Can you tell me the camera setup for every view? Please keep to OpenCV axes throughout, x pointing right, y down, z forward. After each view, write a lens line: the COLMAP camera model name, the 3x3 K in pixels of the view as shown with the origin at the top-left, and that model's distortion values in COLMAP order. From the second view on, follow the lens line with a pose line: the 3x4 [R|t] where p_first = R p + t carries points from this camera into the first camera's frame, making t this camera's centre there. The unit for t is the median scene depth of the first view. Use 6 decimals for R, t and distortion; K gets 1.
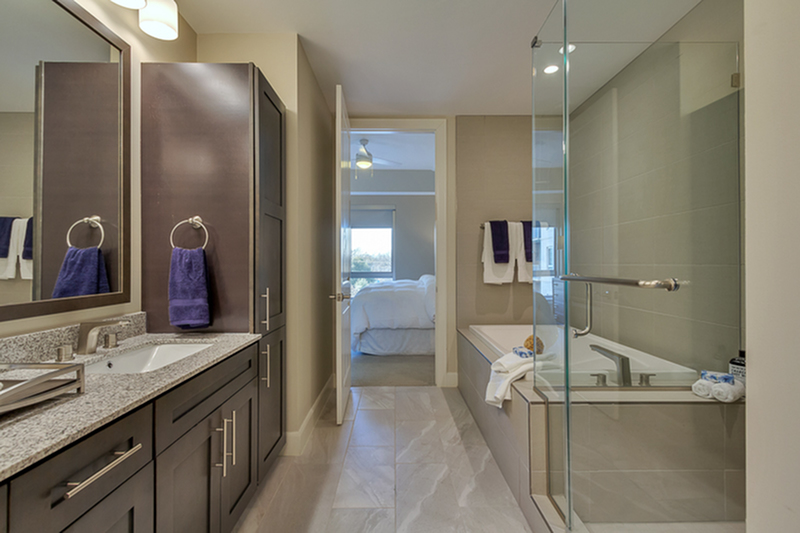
lens RADIAL K [[375.7, 0, 400.0], [0, 375.7, 266.5], [0, 0, 1]] dist [0.004793, -0.001084]
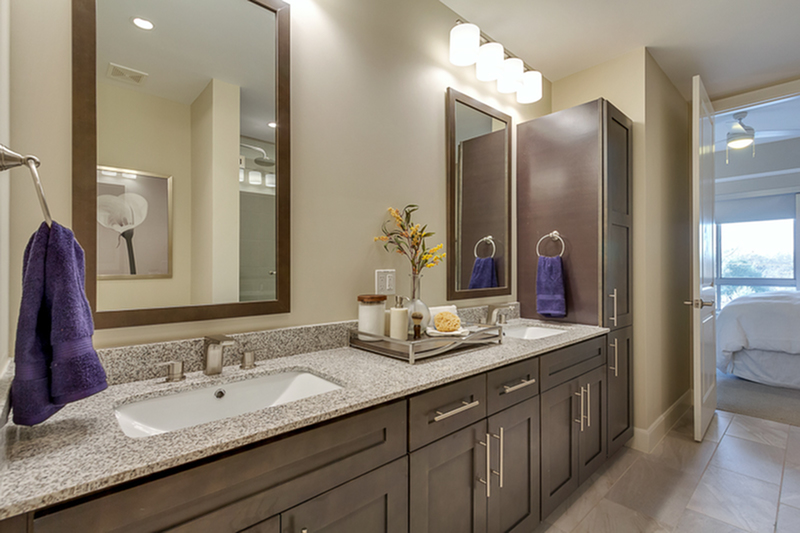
lens RADIAL K [[375.7, 0, 400.0], [0, 375.7, 266.5], [0, 0, 1]] dist [0.004793, -0.001084]
pose [[0.666780, -0.003781, -0.745245, 0.064686], [-0.003465, 0.999961, -0.008174, 0.000647], [0.745246, 0.008032, 0.666741, -0.252792]]
